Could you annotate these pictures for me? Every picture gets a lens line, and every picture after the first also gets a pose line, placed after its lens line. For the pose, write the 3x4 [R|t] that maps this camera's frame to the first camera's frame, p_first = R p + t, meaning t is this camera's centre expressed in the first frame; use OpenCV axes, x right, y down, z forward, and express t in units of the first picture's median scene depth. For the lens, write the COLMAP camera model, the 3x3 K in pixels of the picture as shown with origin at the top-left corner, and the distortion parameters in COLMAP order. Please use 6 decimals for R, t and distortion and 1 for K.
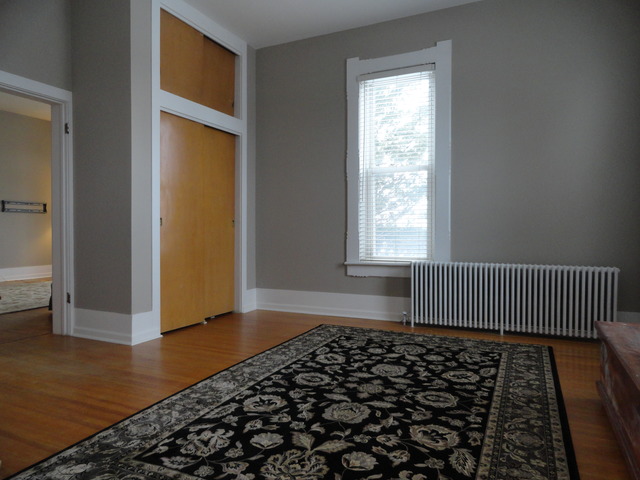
lens RADIAL K [[440.2, 0, 323.2], [0, 440.2, 240.3], [0, 0, 1]] dist [0.006772, -0.000198]
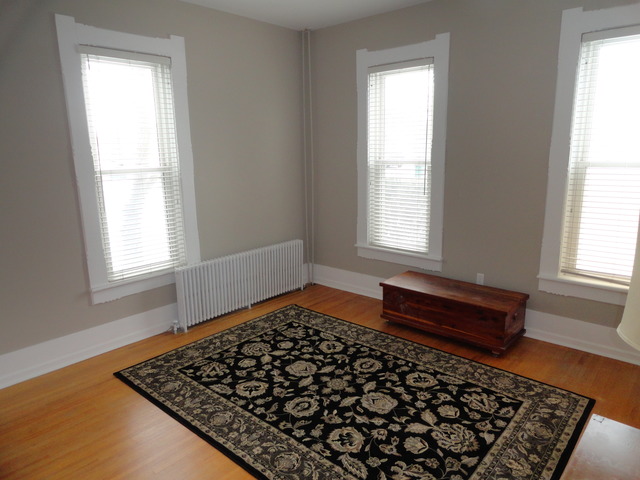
lens RADIAL K [[440.2, 0, 323.2], [0, 440.2, 240.3], [0, 0, 1]] dist [0.006772, -0.000198]
pose [[0.282130, -0.200810, 0.938125, -0.926748], [0.038160, 0.979424, 0.198174, -0.296398], [-0.958617, -0.020112, 0.283988, 0.628436]]
